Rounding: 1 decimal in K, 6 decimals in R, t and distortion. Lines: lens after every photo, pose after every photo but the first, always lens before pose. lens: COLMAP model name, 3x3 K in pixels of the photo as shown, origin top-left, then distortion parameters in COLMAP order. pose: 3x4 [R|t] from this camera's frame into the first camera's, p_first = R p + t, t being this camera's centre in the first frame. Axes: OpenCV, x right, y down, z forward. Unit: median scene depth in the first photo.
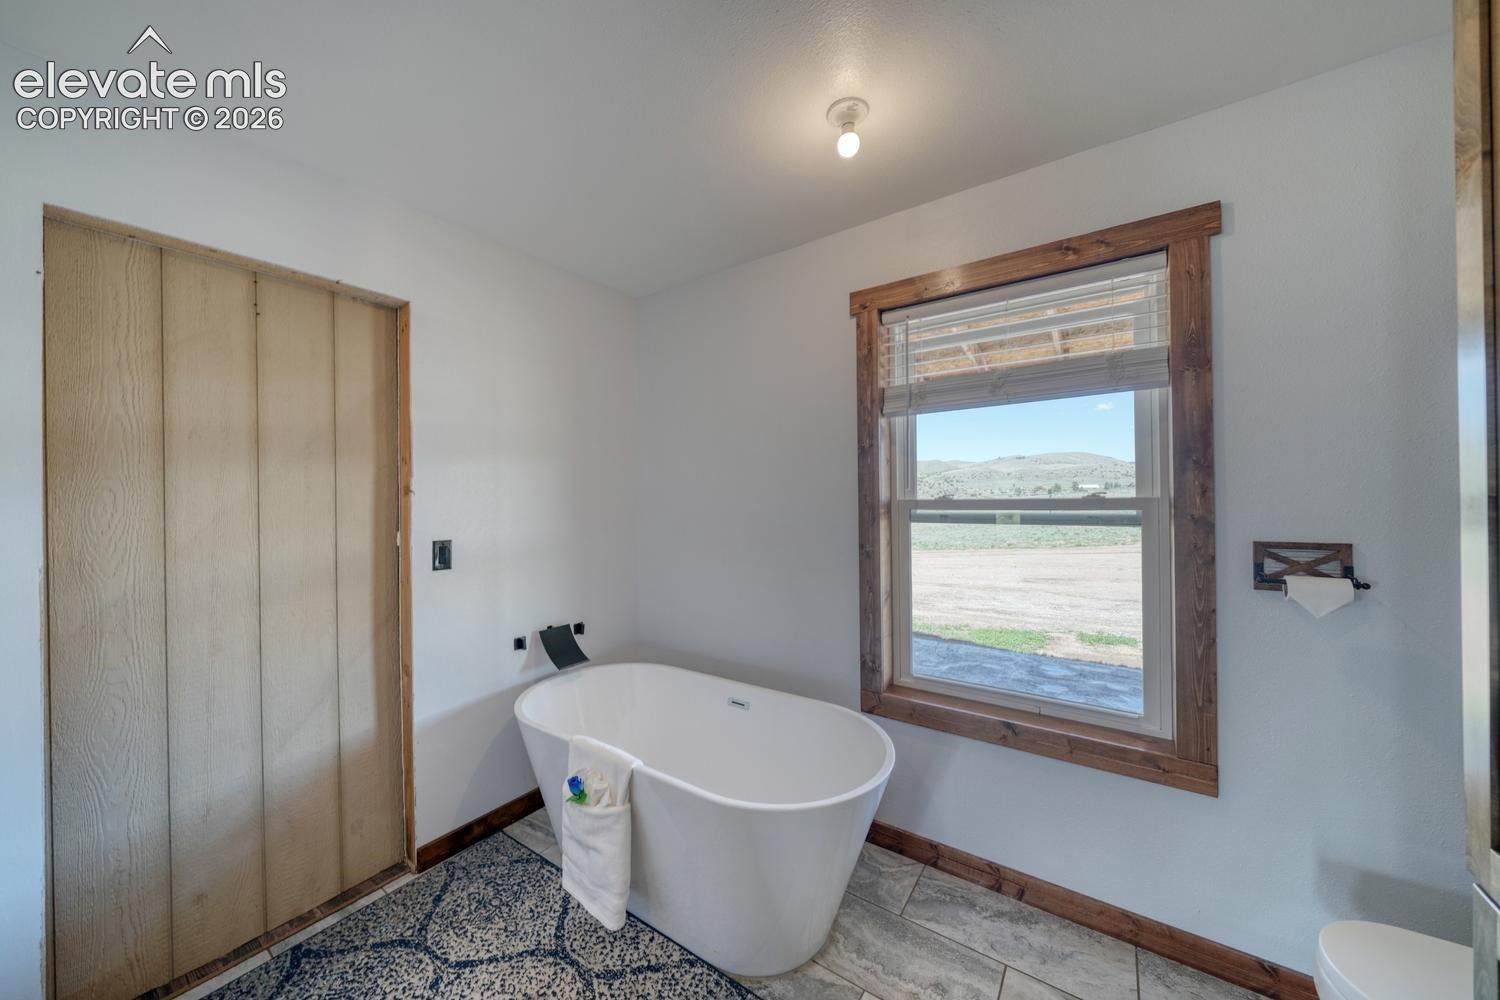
lens RADIAL K [[523.8, 0, 741.8], [0, 523.8, 496.2], [0, 0, 1]] dist [-0.008360, 0.000094]
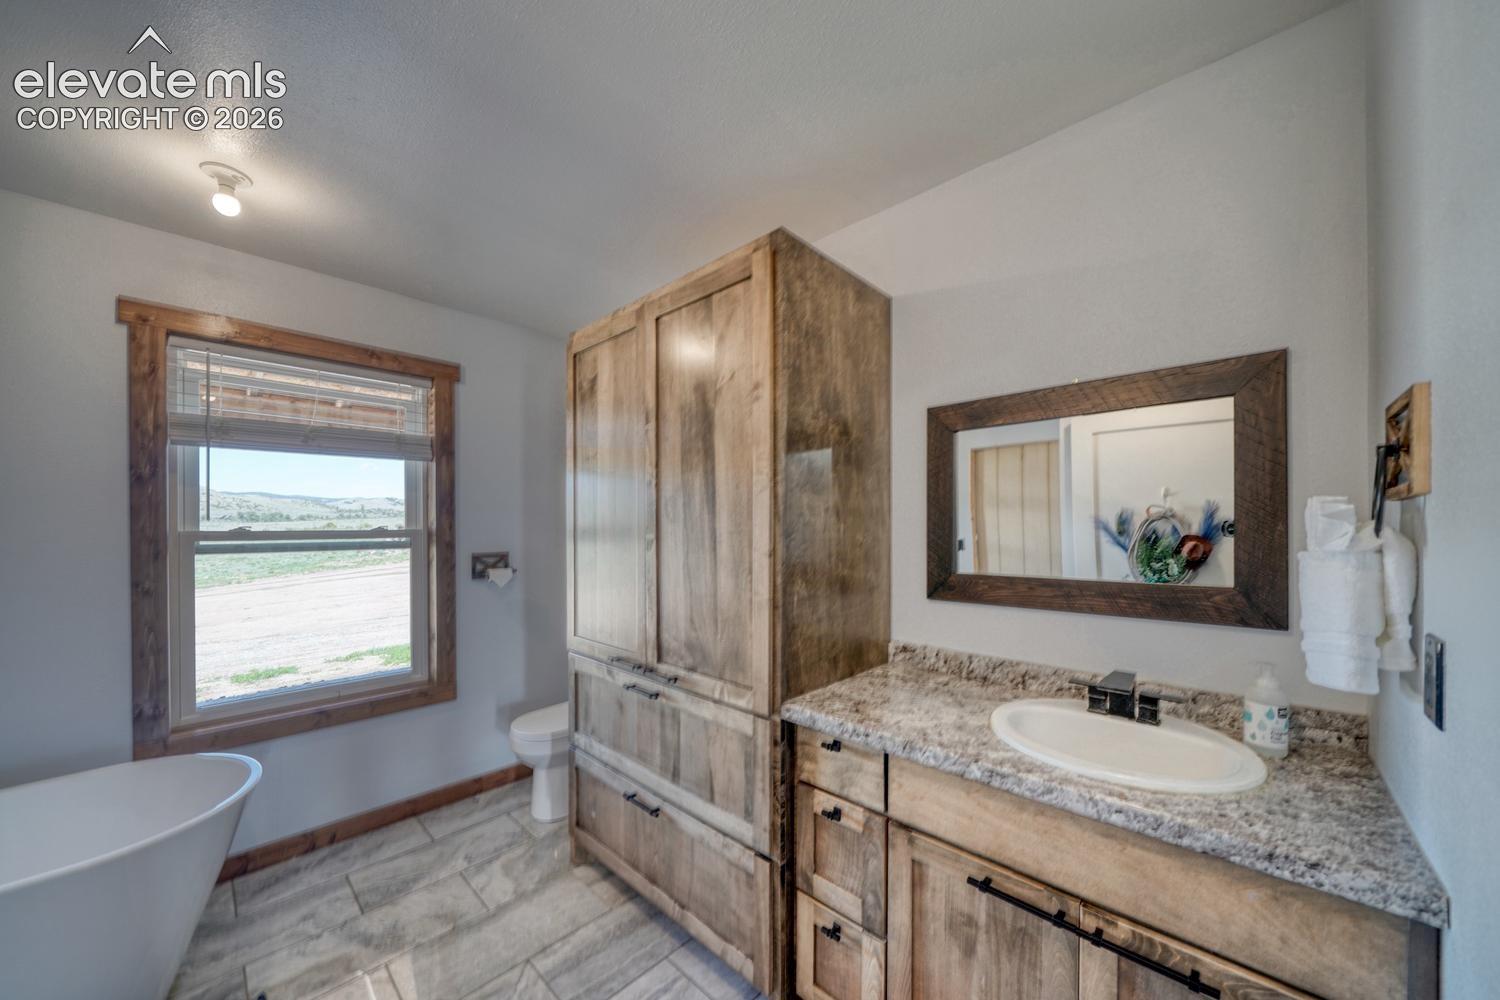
lens RADIAL K [[523.8, 0, 740.7], [0, 523.8, 526.3], [0, 0, 1]] dist [-0.008360, 0.000094]
pose [[0.154490, 0.008894, 0.987954, -0.586348], [-0.001321, 0.999960, -0.008796, 0.003203], [-0.987993, 0.000054, 0.154496, -0.194676]]
